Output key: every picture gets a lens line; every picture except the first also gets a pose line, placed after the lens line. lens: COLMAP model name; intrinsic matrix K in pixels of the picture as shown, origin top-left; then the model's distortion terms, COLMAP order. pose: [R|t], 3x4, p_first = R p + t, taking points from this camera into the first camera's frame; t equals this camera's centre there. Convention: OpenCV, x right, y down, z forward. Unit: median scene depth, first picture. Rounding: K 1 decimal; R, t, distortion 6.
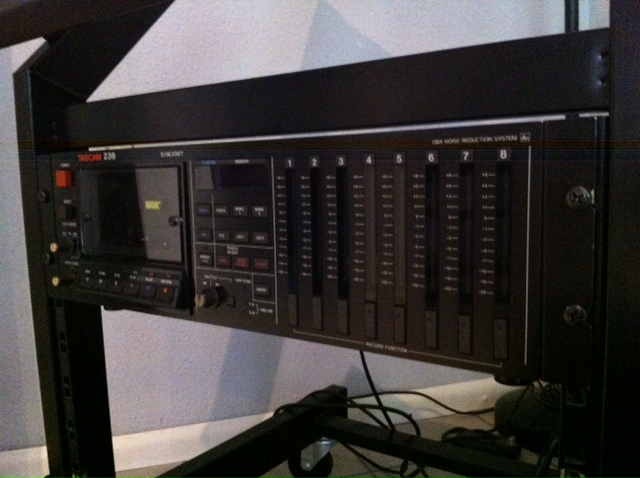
lens RADIAL K [[612.6, 0, 329.7], [0, 612.6, 242.7], [0, 0, 1]] dist [0.101772, -0.345098]
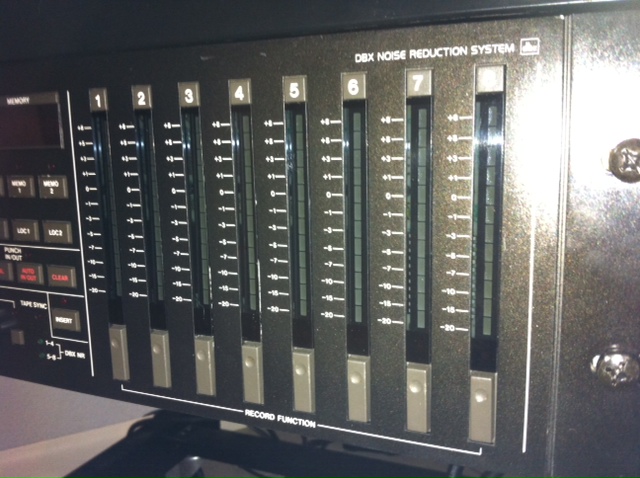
lens RADIAL K [[664.9, 0, 318.7], [0, 664.9, 254.8], [0, 0, 1]] dist [0.083717, -0.486664]
pose [[0.983916, -0.037830, 0.174578, 0.020615], [0.024800, 0.996782, 0.076223, -0.028567], [-0.176900, -0.070667, 0.981689, 0.330831]]
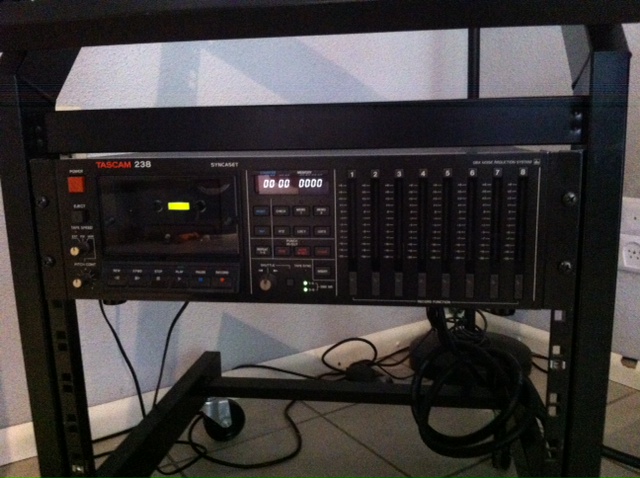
lens RADIAL K [[612.6, 0, 329.7], [0, 612.6, 242.7], [0, 0, 1]] dist [0.101772, -0.345098]
pose [[0.892215, -0.080758, 0.444331, -0.664690], [0.051773, 0.995685, 0.077008, -0.081921], [-0.448633, -0.045704, 0.892547, -0.157513]]
